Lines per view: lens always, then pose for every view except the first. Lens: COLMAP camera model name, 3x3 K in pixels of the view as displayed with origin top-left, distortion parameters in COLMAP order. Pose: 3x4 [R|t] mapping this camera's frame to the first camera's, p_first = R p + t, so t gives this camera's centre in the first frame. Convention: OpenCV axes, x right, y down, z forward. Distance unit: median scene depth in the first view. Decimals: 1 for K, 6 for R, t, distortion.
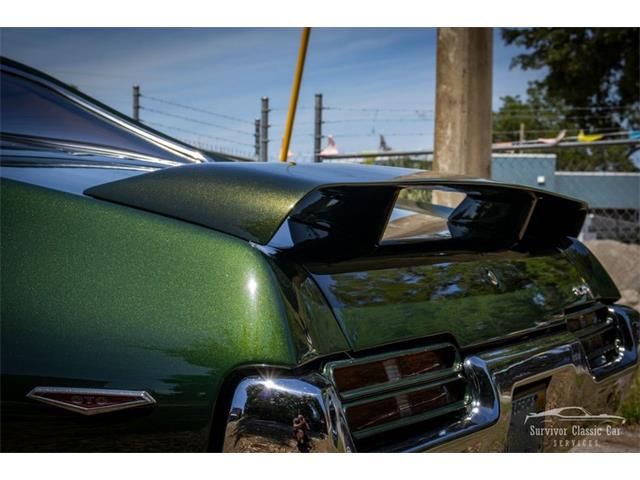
lens RADIAL K [[1361.1, 0, 319.9], [0, 1361.1, 200.6], [0, 0, 1]] dist [0.207945, 0.145798]
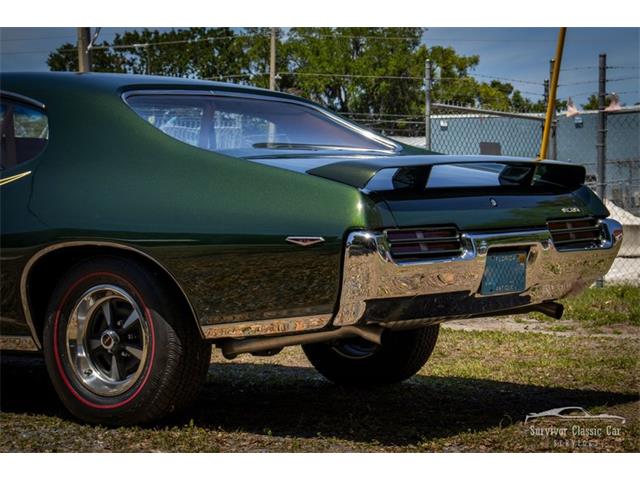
lens RADIAL K [[1679.3, 0, 344.6], [0, 1679.3, 237.5], [0, 0, 1]] dist [0.322626, 0.382432]
pose [[0.974323, -0.019336, -0.224325, 0.588824], [0.030760, 0.998395, 0.047547, -0.029506], [0.223045, -0.053227, 0.973354, -2.038684]]
